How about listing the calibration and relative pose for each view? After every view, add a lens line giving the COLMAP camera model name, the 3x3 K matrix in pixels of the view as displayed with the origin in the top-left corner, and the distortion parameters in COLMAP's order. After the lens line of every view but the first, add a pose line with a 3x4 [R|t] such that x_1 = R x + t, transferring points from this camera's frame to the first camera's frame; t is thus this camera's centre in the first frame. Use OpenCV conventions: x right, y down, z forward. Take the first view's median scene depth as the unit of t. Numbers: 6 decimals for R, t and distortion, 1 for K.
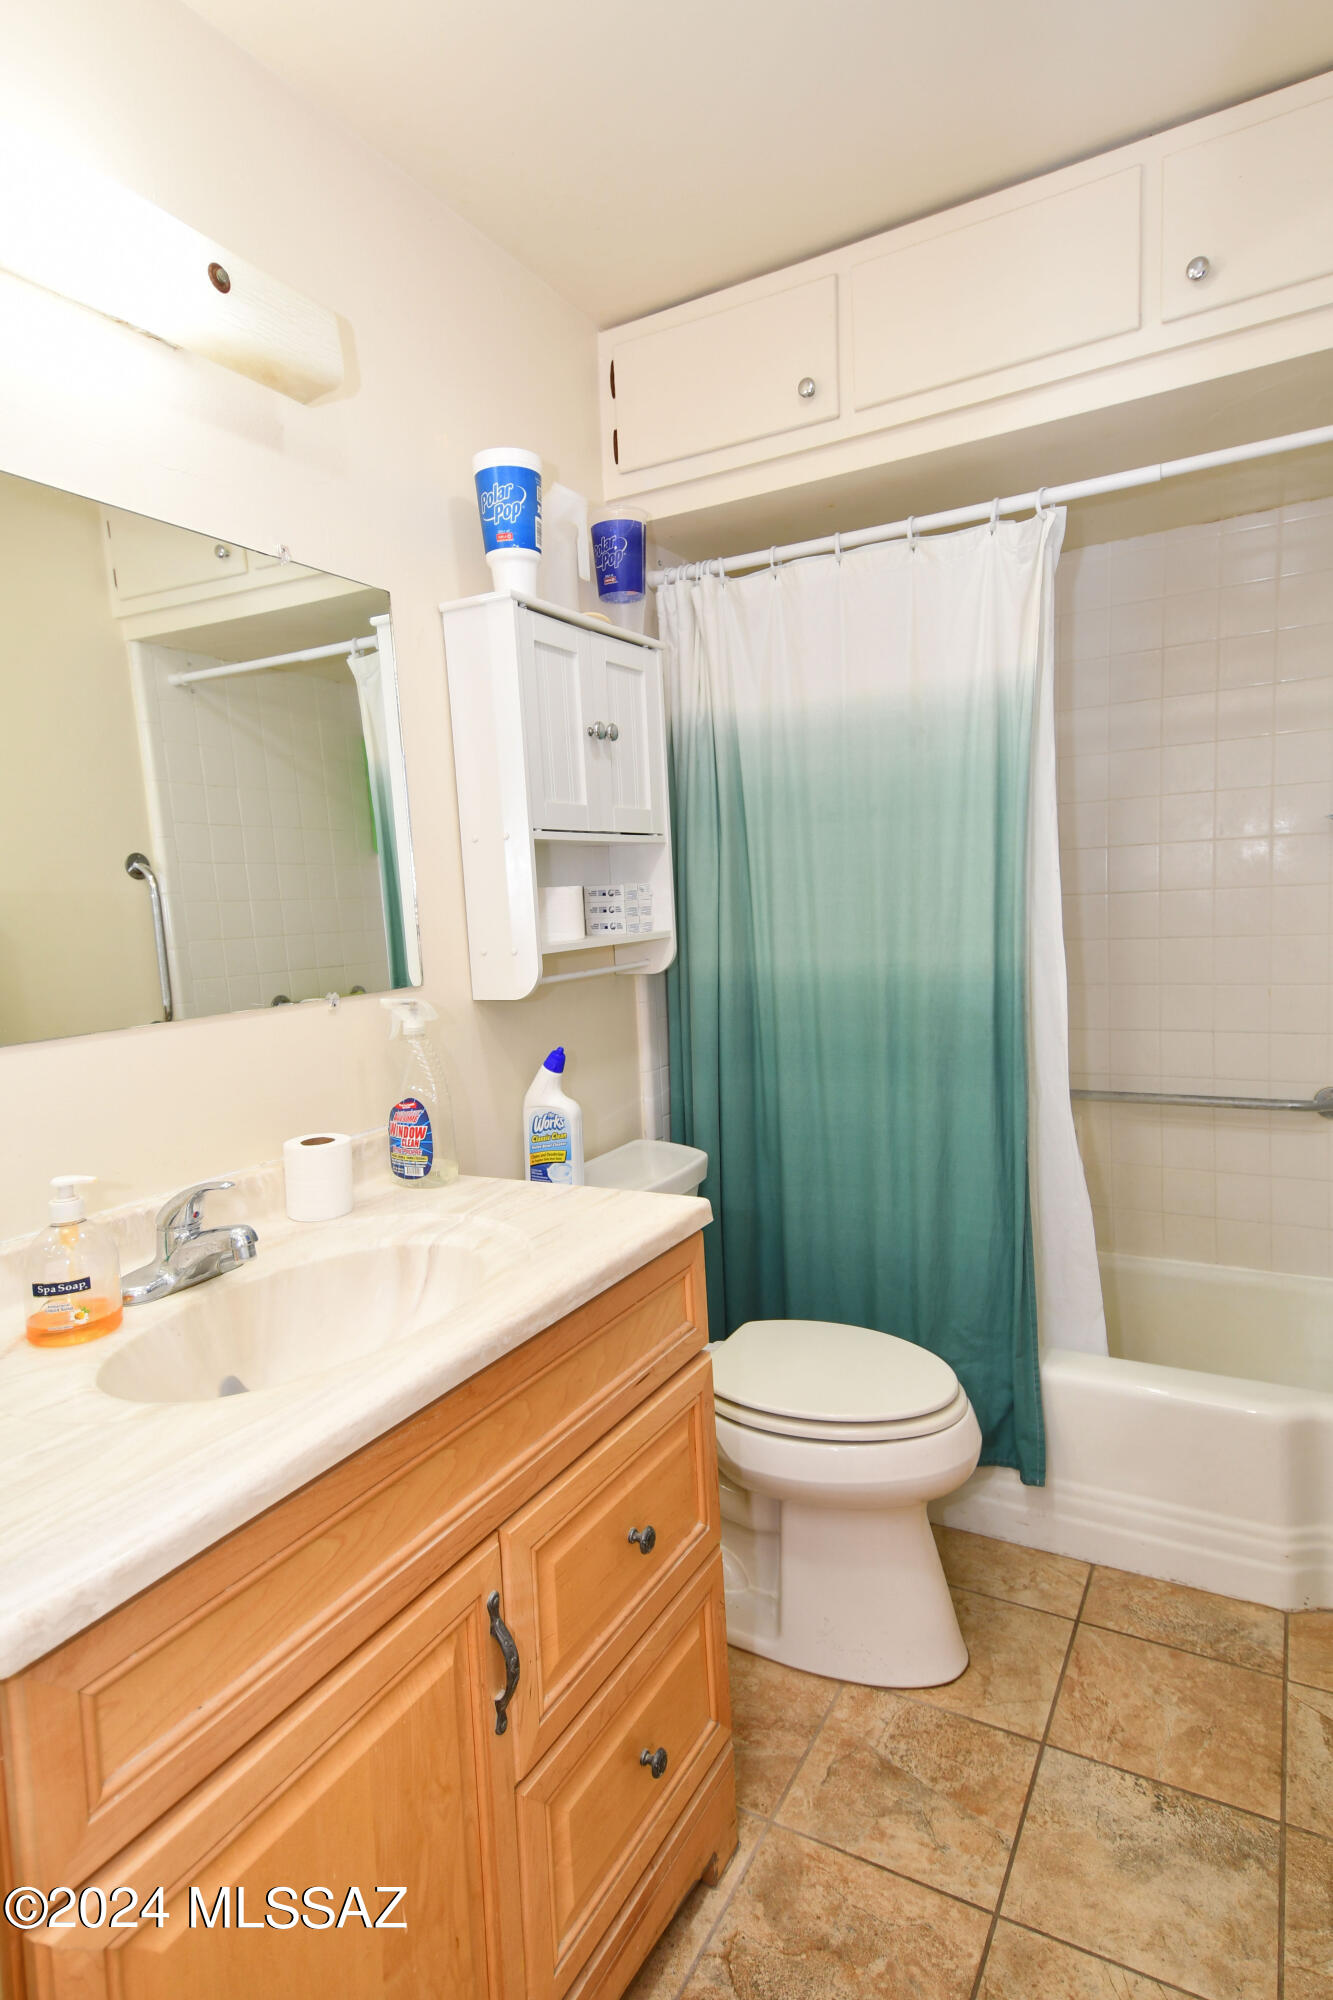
lens RADIAL K [[1096.4, 0, 684.9], [0, 1096.4, 996.0], [0, 0, 1]] dist [0.097083, -0.031243]
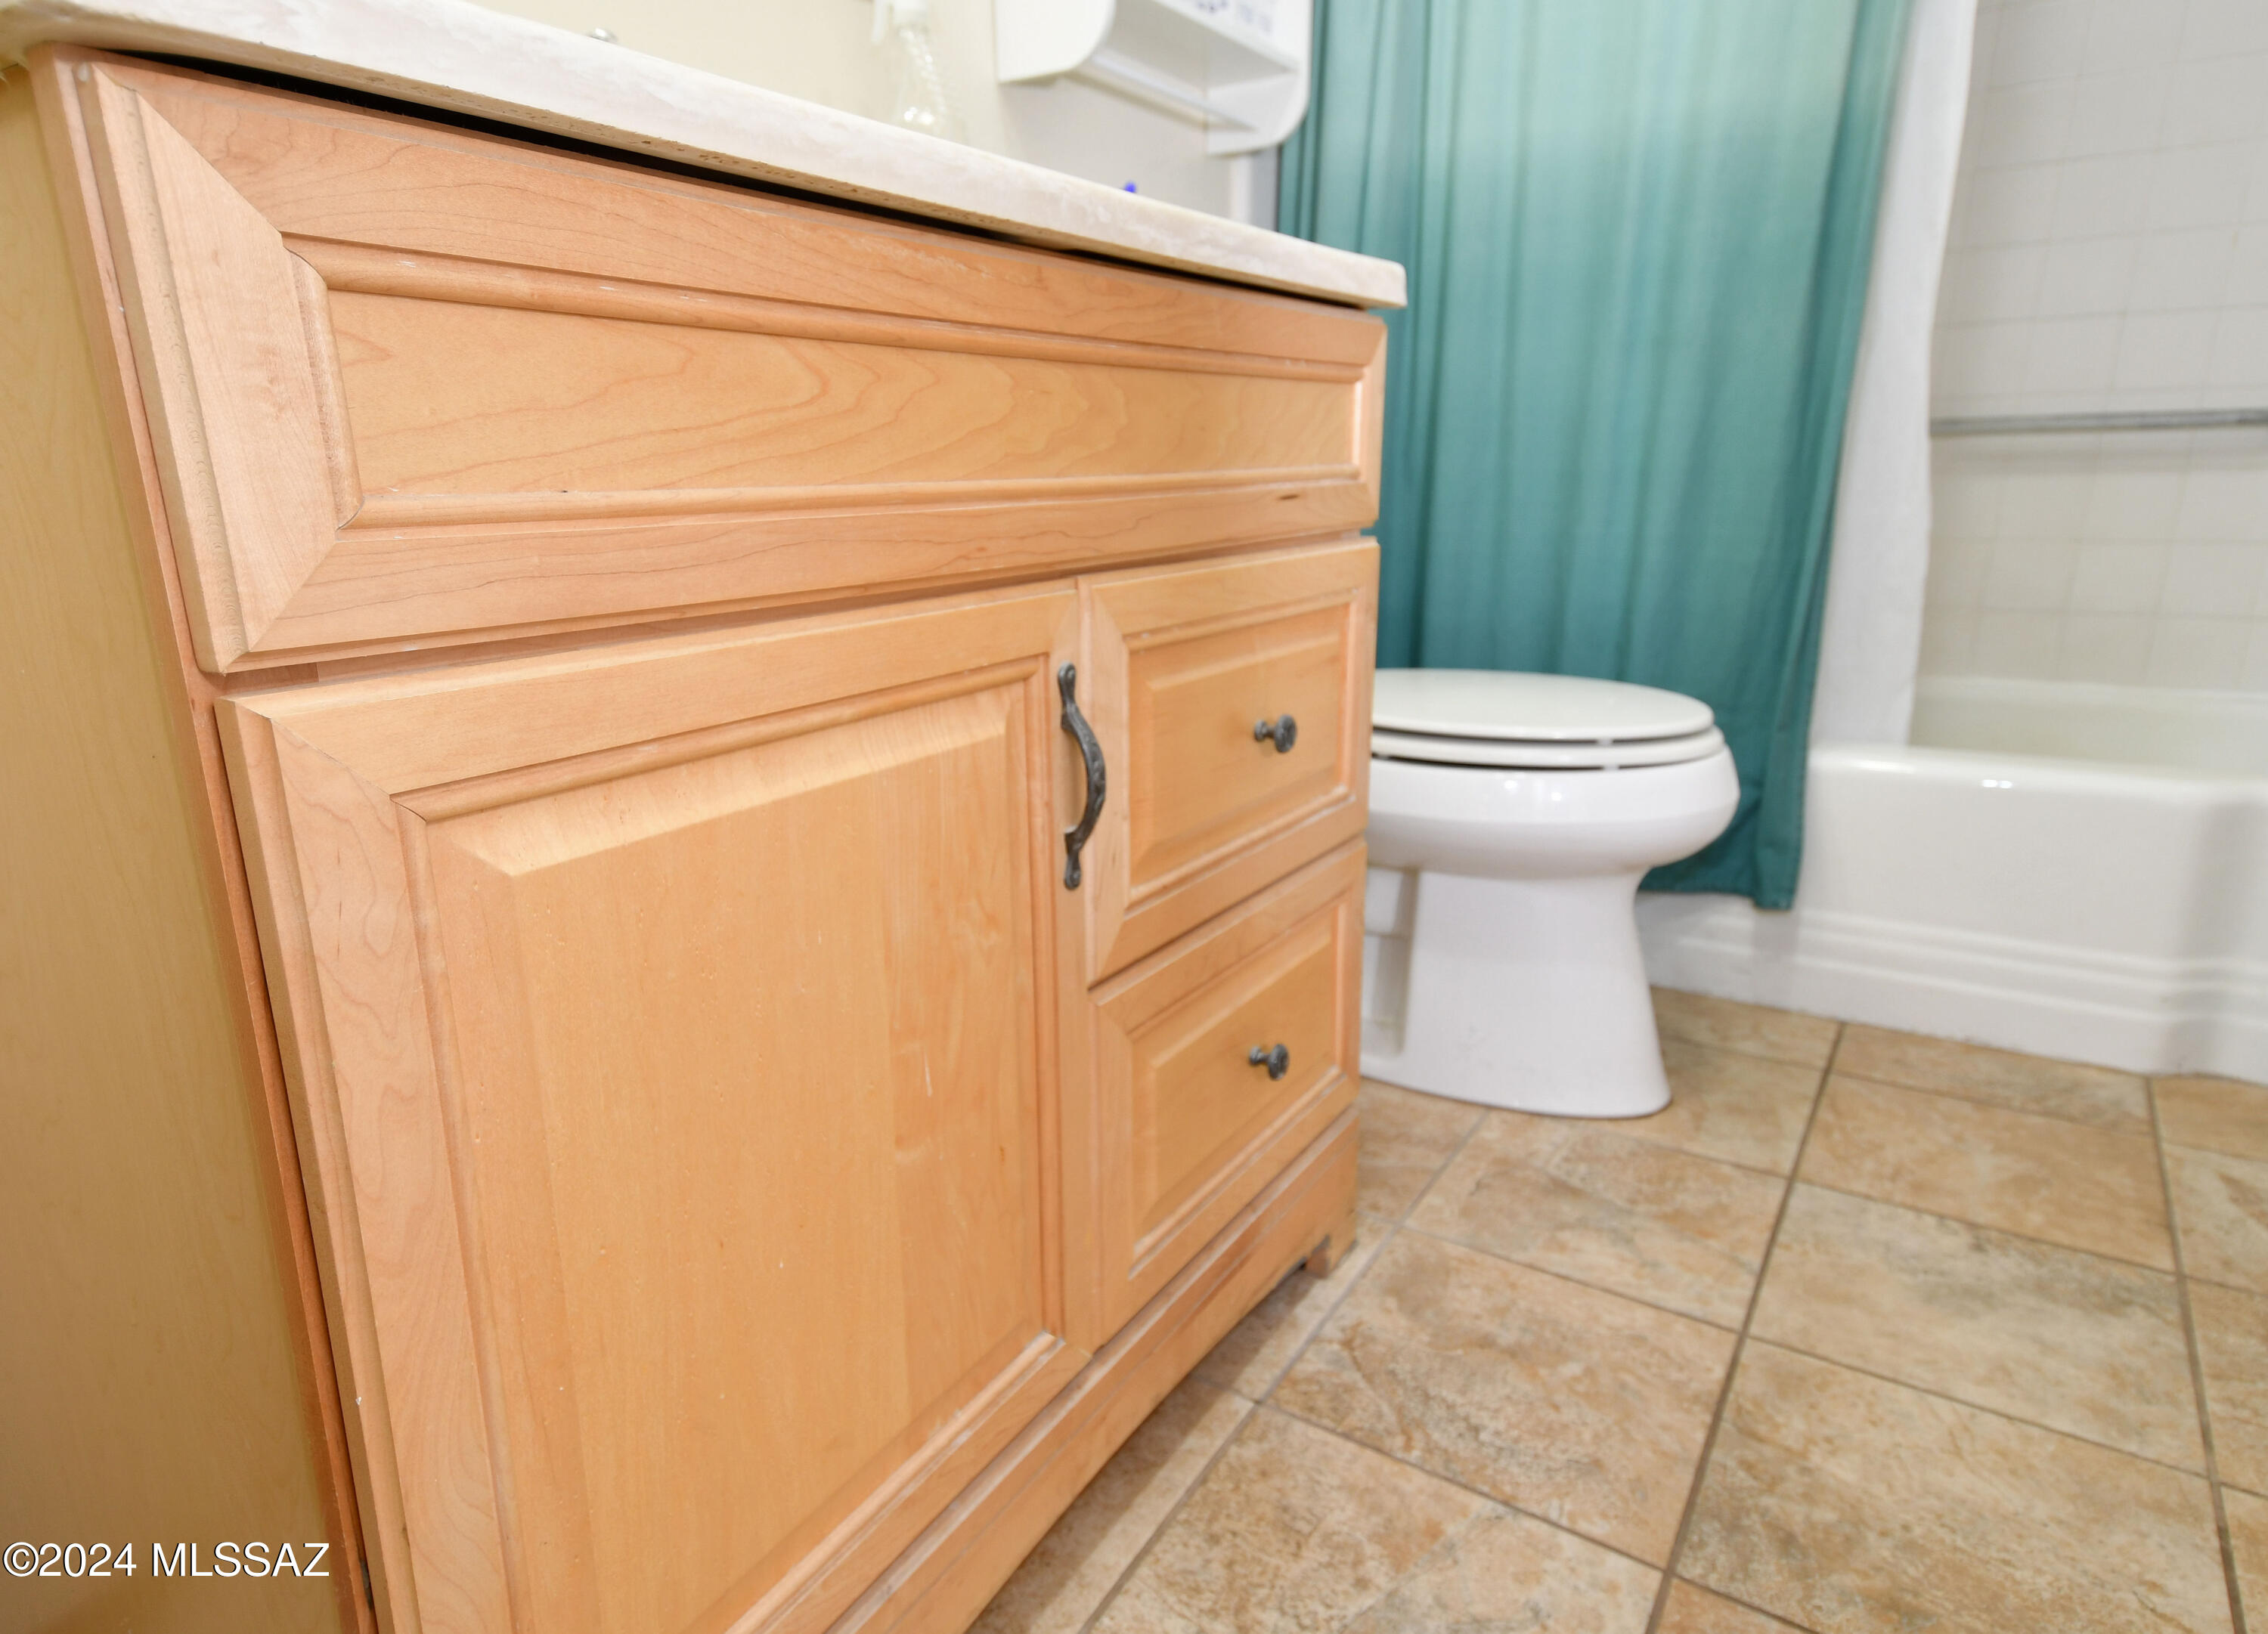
lens RADIAL K [[1341.2, 0, 1116.3], [0, 1341.2, 815.1], [0, 0, 1]] dist [0.072592, -0.021133]
pose [[0.996582, 0.060600, -0.056134, -0.062092], [-0.050124, 0.983789, 0.172180, 0.302600], [0.065658, -0.168778, 0.983465, 0.182635]]
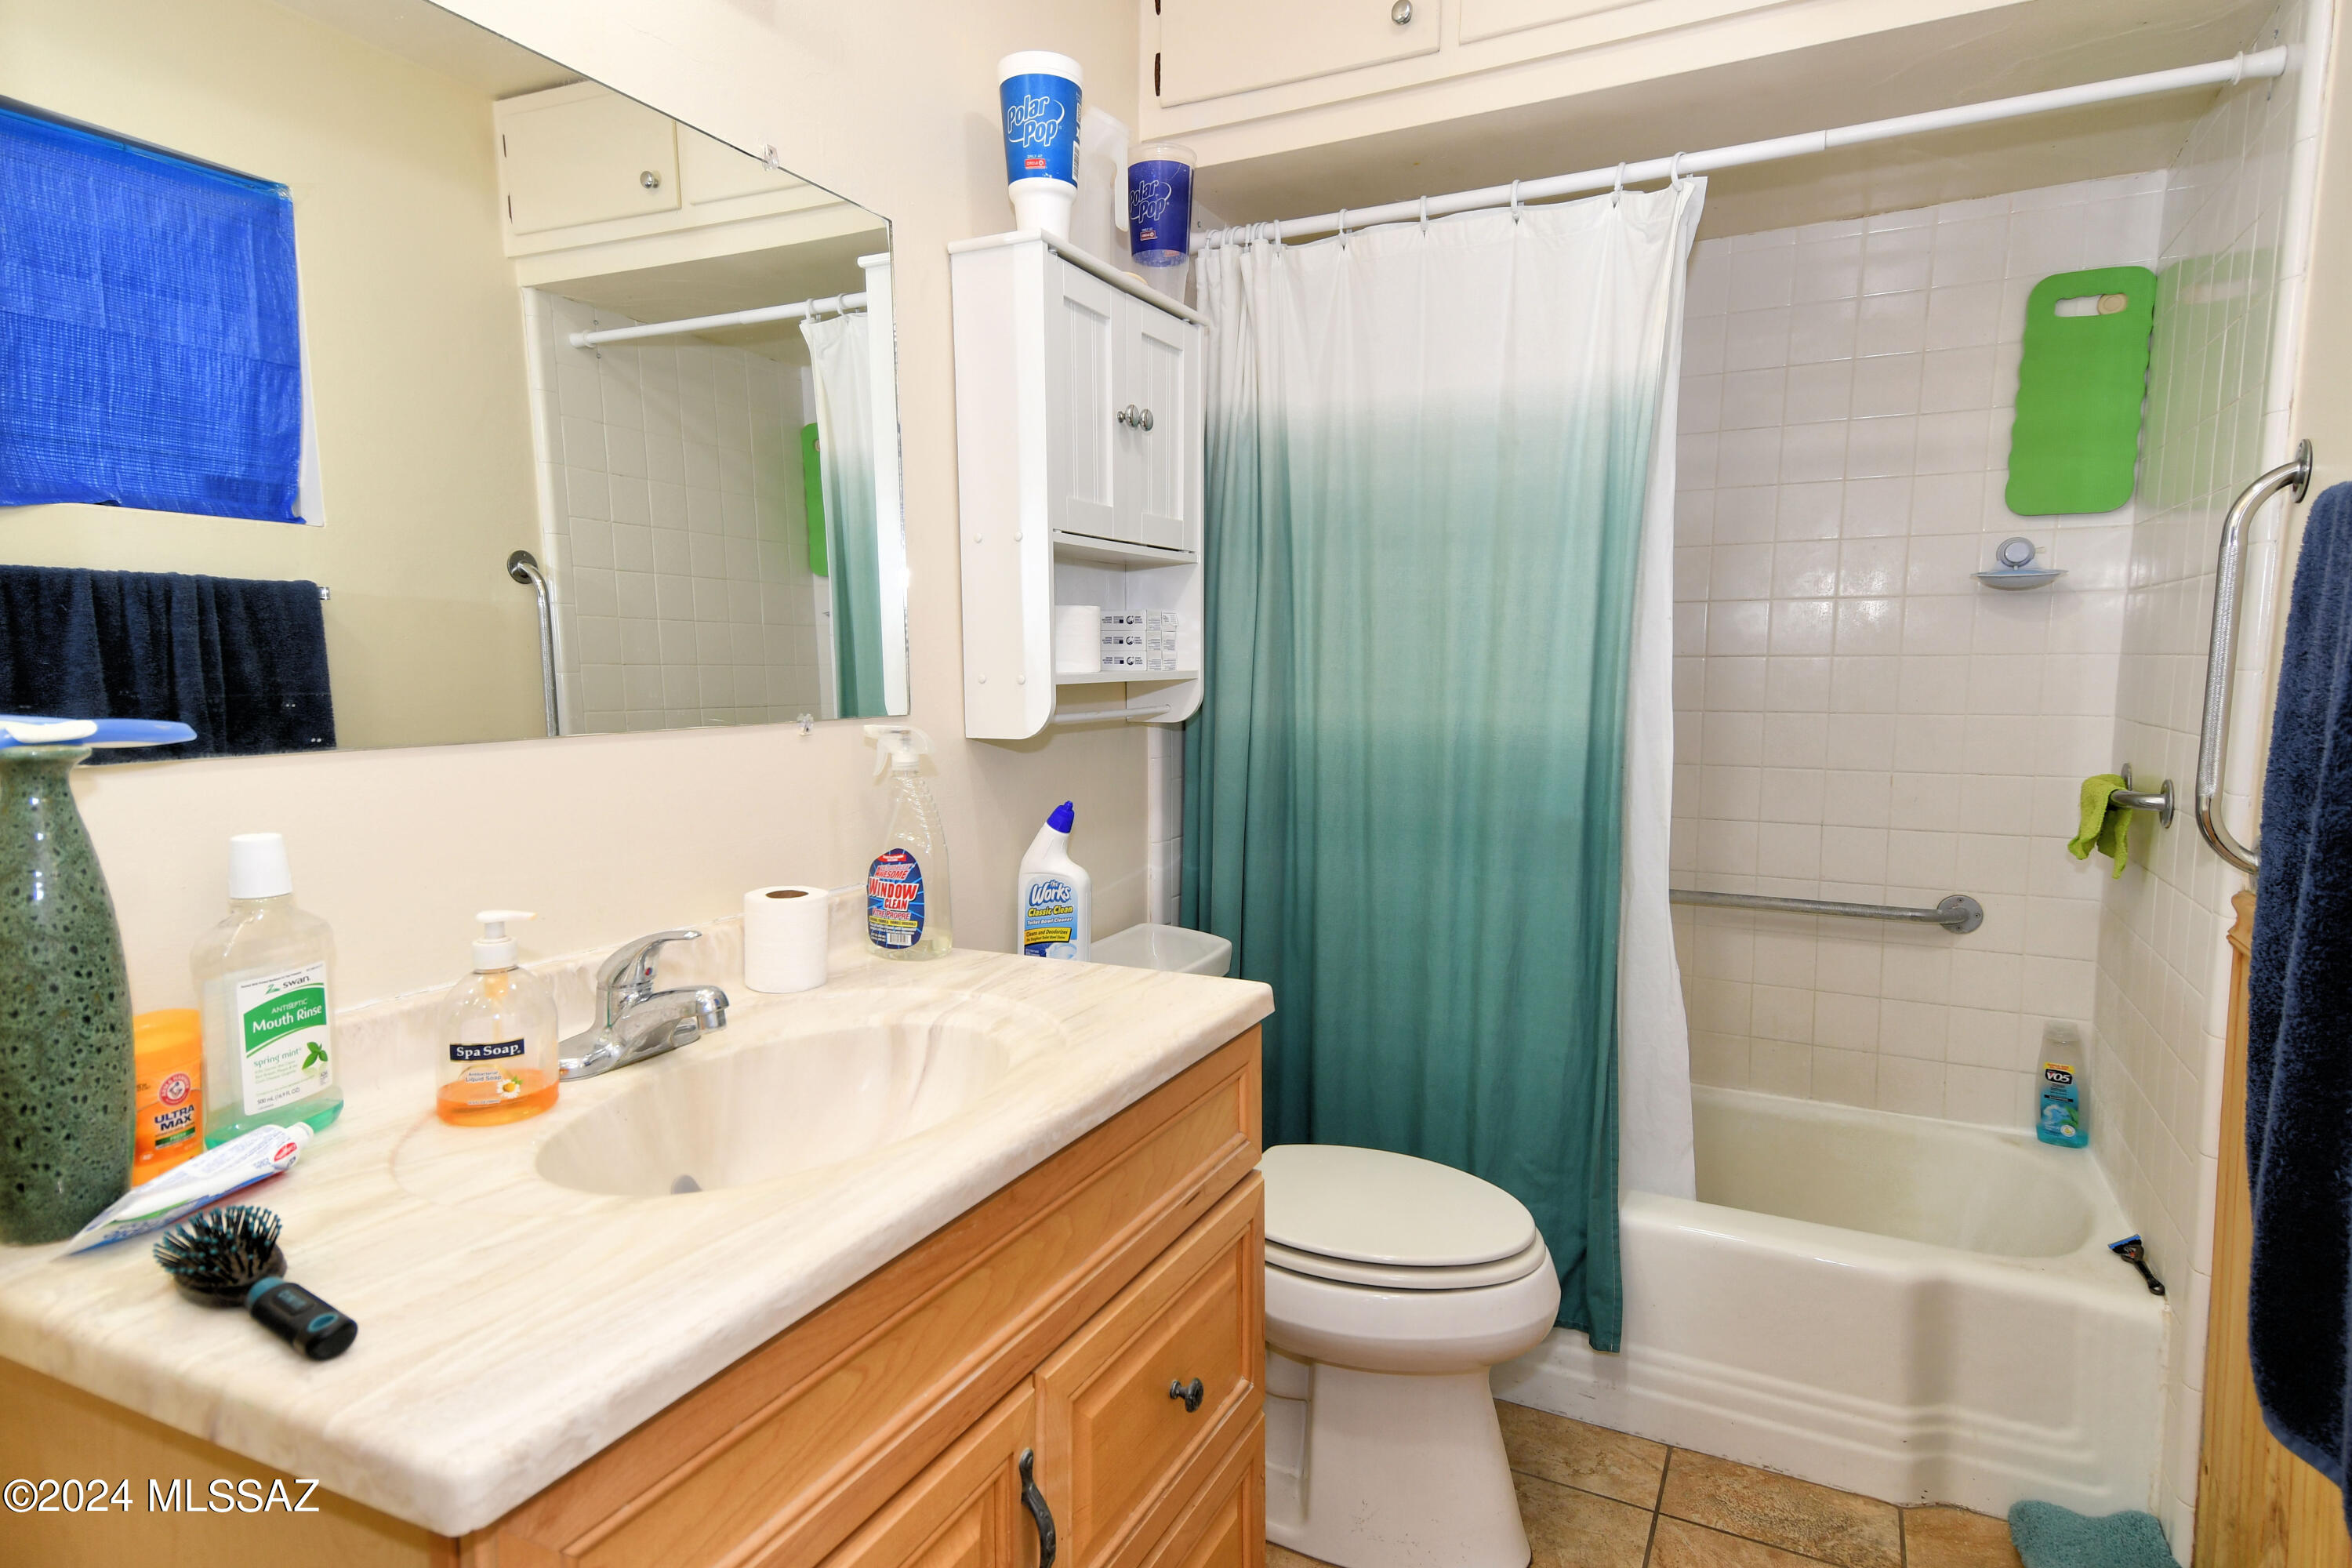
lens RADIAL K [[1289.4, 0, 1190.5], [0, 1289.4, 790.9], [0, 0, 1]] dist [0.097083, -0.031243]
pose [[0.997977, 0.044955, 0.044951, -0.073172], [-0.045228, 0.998964, 0.005080, 0.033007], [-0.044676, -0.007103, 0.998976, 0.040017]]
